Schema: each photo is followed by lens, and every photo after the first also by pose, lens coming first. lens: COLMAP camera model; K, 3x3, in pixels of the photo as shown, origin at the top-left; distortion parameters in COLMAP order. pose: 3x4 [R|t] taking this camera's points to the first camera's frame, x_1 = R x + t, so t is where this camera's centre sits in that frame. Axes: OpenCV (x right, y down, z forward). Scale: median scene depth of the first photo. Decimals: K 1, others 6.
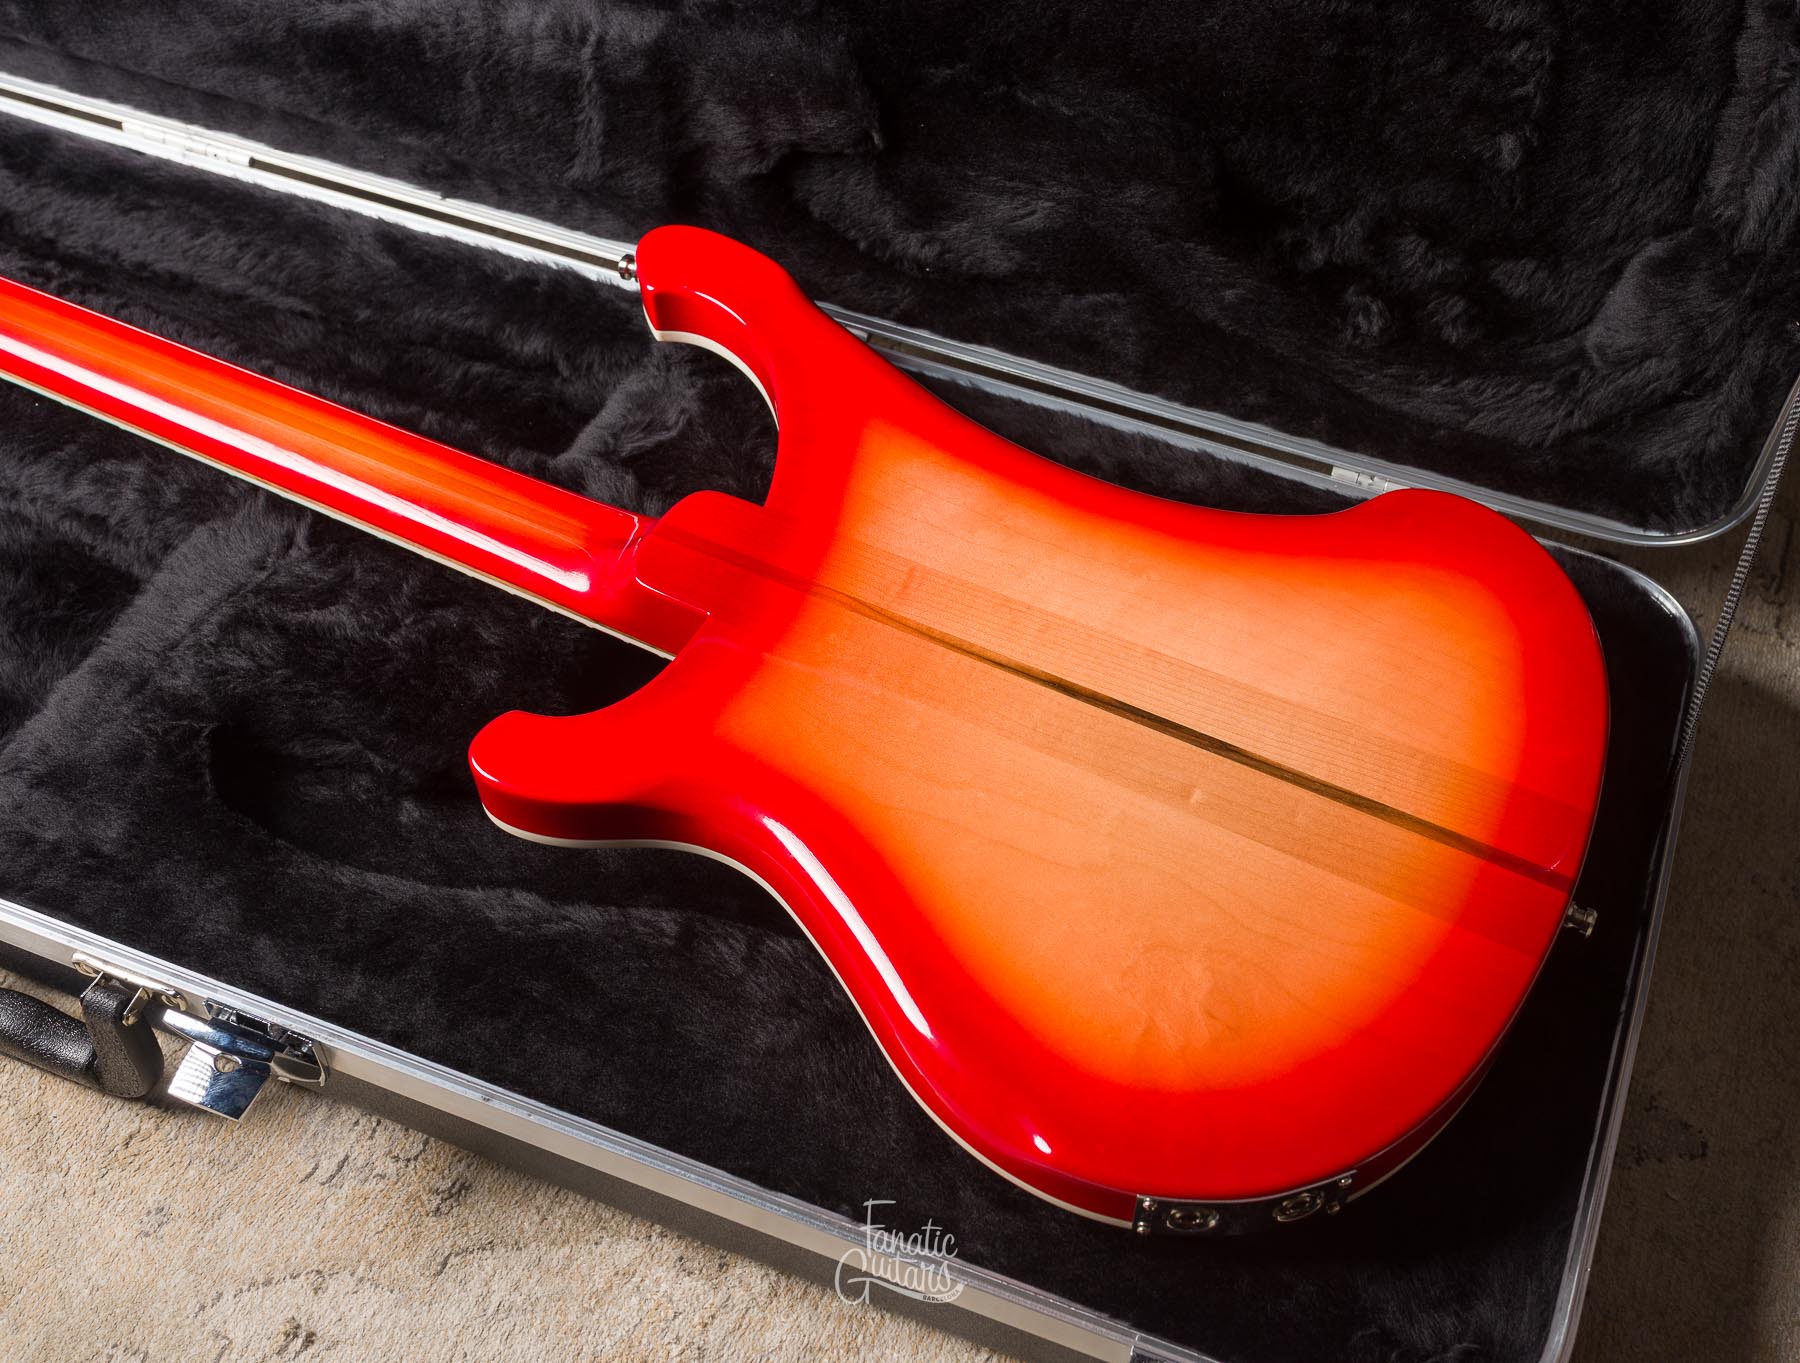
lens RADIAL K [[1963.0, 0, 1021.4], [0, 1963.0, 682.8], [0, 0, 1]] dist [-0.003323, -0.002487]
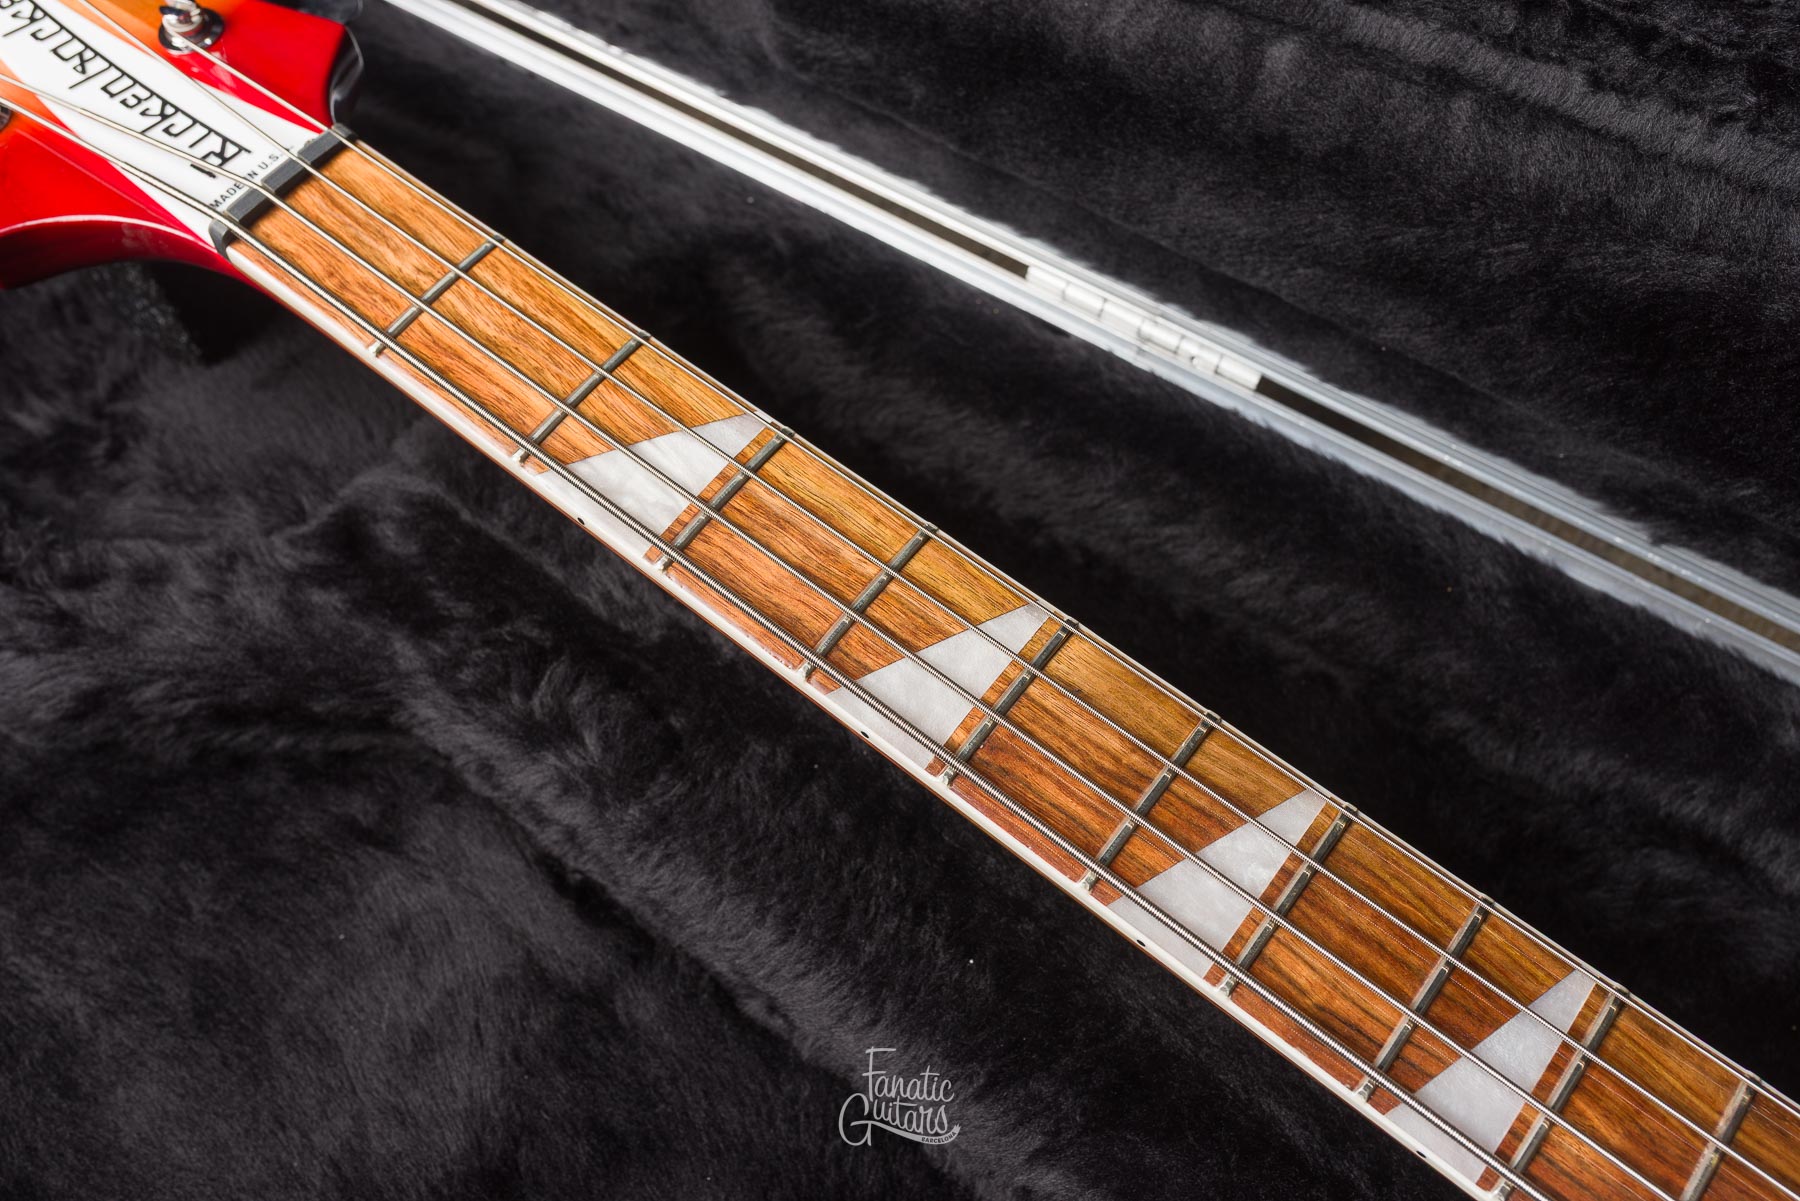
lens RADIAL K [[1792.4, 0, 900.0], [0, 1792.4, 600.5], [0, 0, 1]] dist [-0.000009, 0.003358]
pose [[0.977535, 0.157296, -0.140300, -0.482299], [-0.131847, 0.975662, 0.175213, -0.329138], [0.164445, -0.152779, 0.974483, 0.556076]]
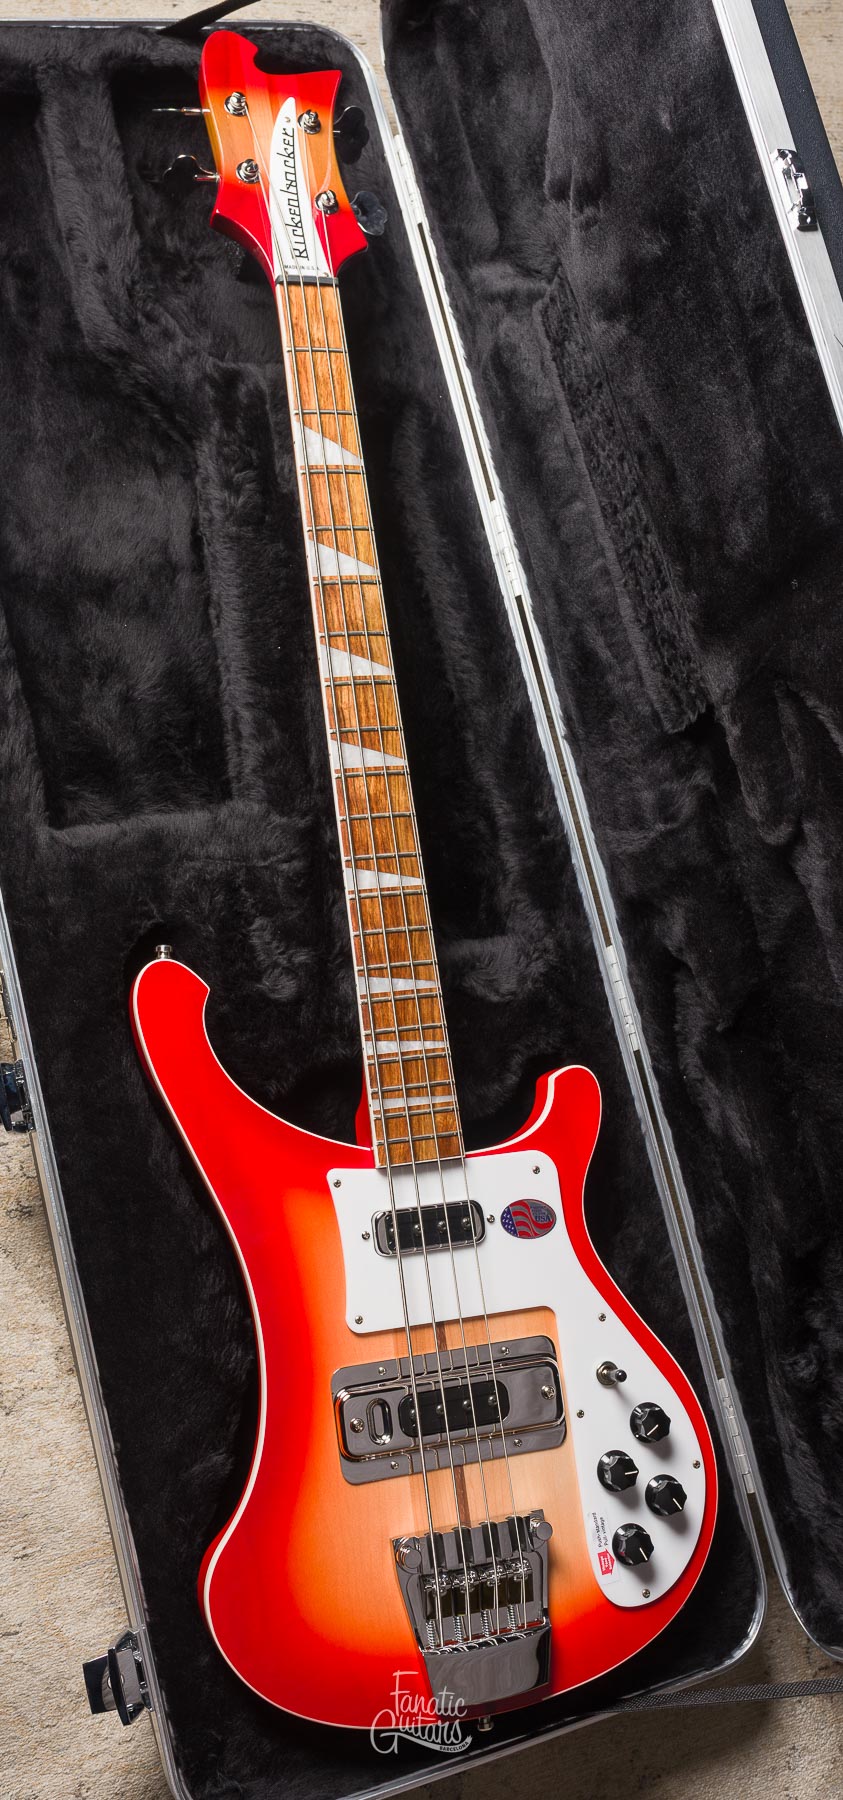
lens RADIAL K [[1787.8, 0, 399.8], [0, 1787.8, 902.0], [0, 0, 1]] dist [0.000325, -0.007953]
pose [[0.552075, 0.830265, -0.076634, -0.181297], [-0.788894, 0.549888, 0.274353, -0.507298], [0.269926, -0.091007, 0.958571, -0.349859]]
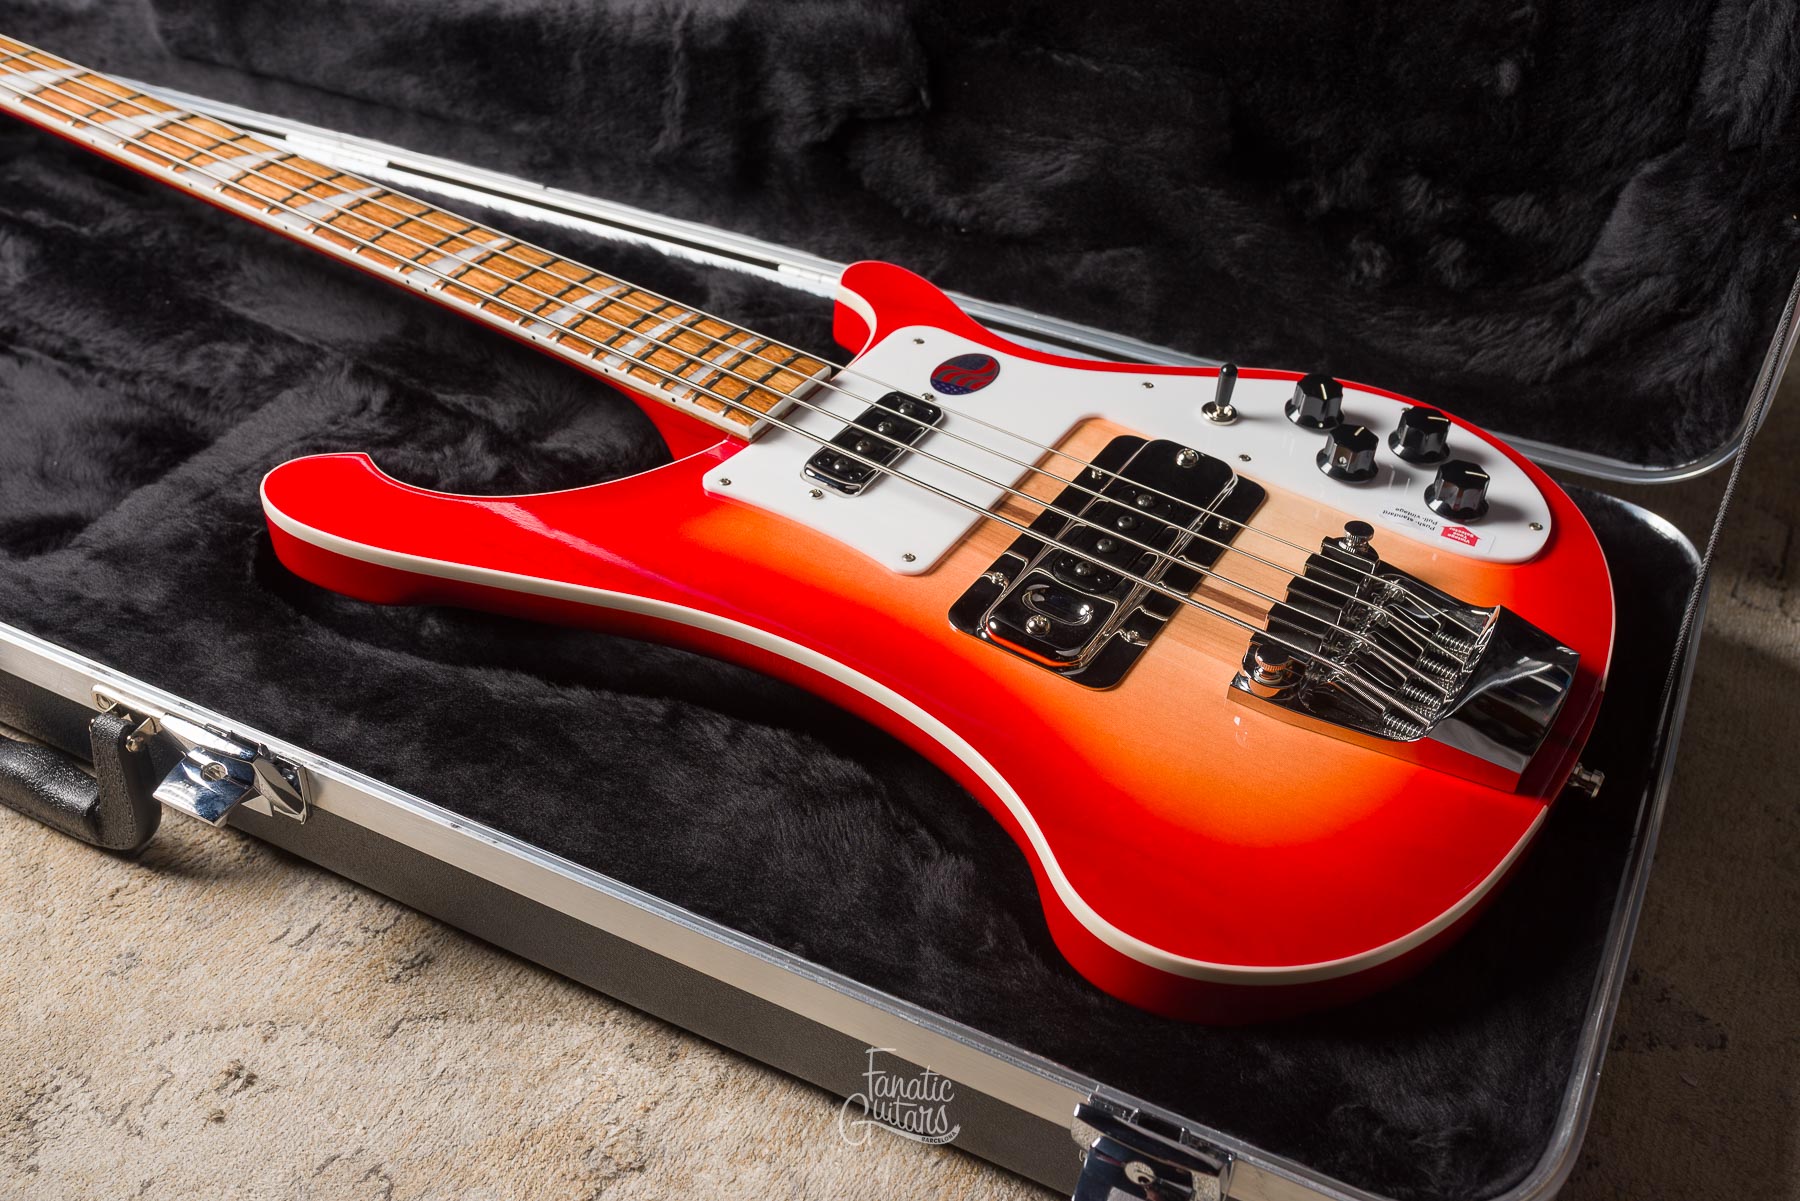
lens RADIAL K [[1738.3, 0, 900.0], [0, 1738.3, 600.5], [0, 0, 1]] dist [-0.001460, -0.002614]
pose [[0.993607, 0.057533, -0.097134, 0.024768], [-0.078329, 0.970935, -0.226162, 0.224723], [0.081299, 0.232325, 0.969235, 0.107502]]
